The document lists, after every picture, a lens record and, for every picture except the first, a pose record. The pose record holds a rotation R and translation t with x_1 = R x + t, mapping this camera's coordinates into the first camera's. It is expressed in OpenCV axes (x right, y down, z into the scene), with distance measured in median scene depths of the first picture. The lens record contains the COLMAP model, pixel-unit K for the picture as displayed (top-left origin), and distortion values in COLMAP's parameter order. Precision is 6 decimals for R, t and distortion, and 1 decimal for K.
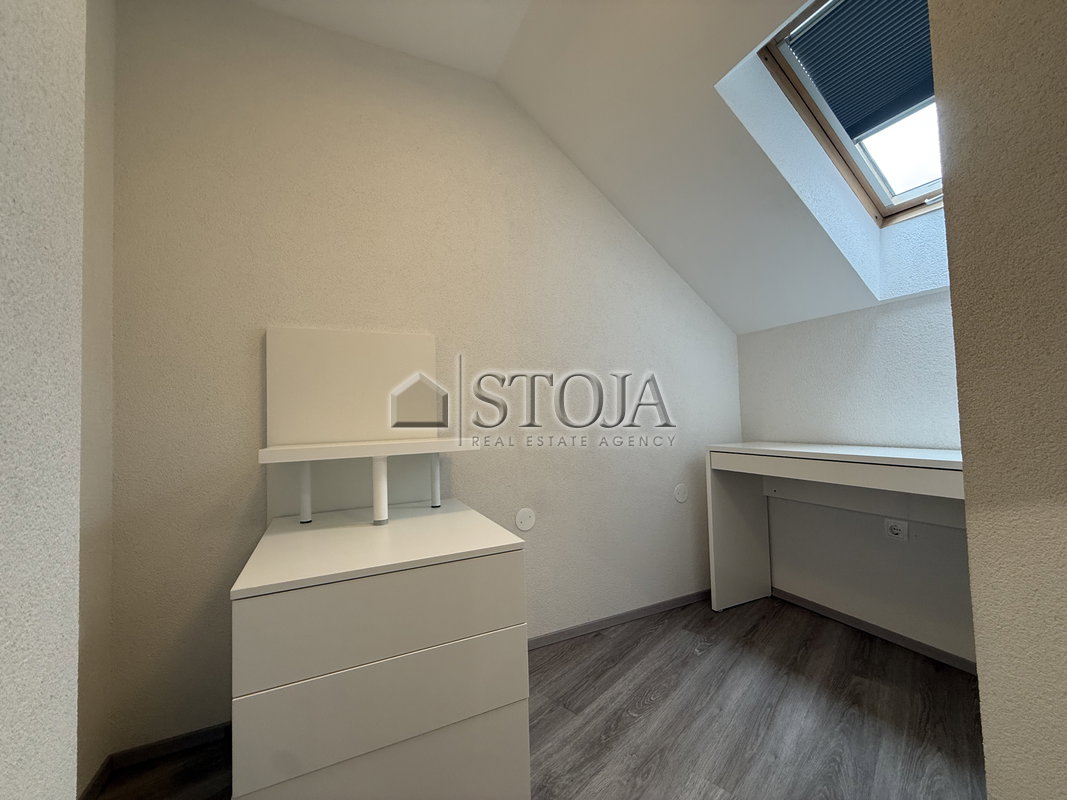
lens RADIAL K [[423.8, 0, 529.8], [0, 423.8, 398.8], [0, 0, 1]] dist [-0.001136, 0.000345]
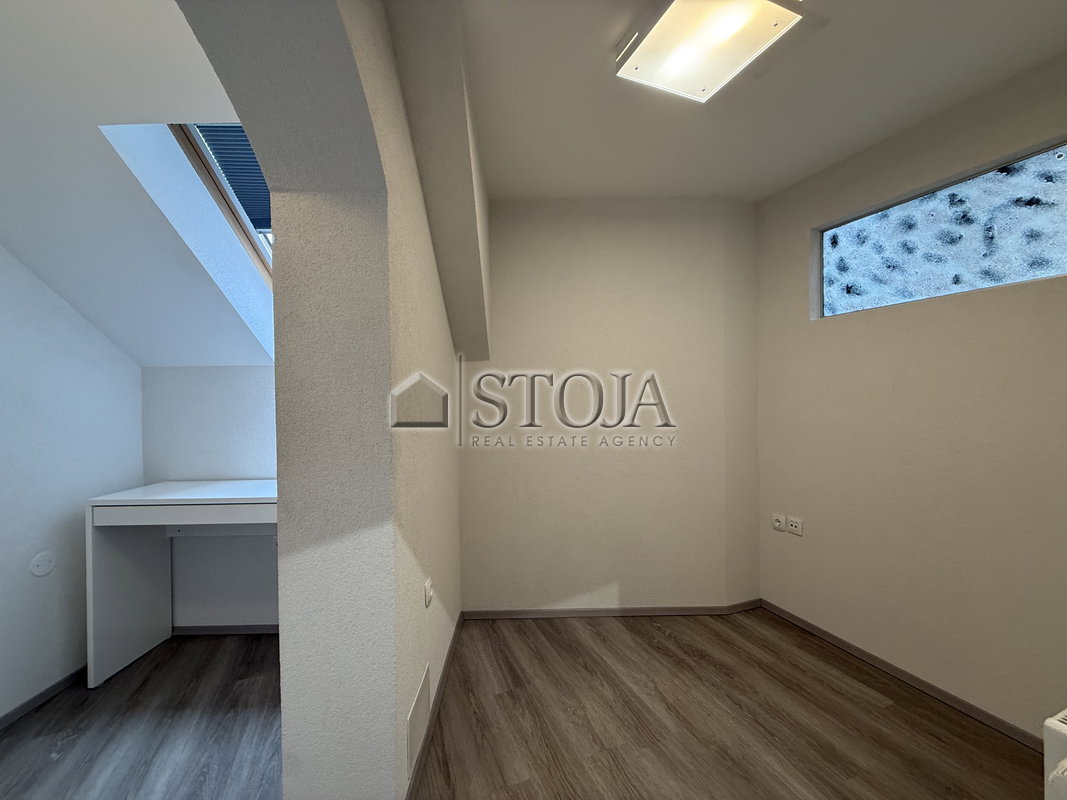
lens RADIAL K [[423.8, 0, 531.5], [0, 423.8, 397.5], [0, 0, 1]] dist [-0.001136, 0.000345]
pose [[0.405736, 0.018222, 0.913809, -0.004755], [-0.036325, 0.999333, -0.003799, -0.147007], [-0.913268, -0.031653, 0.406127, -0.187728]]
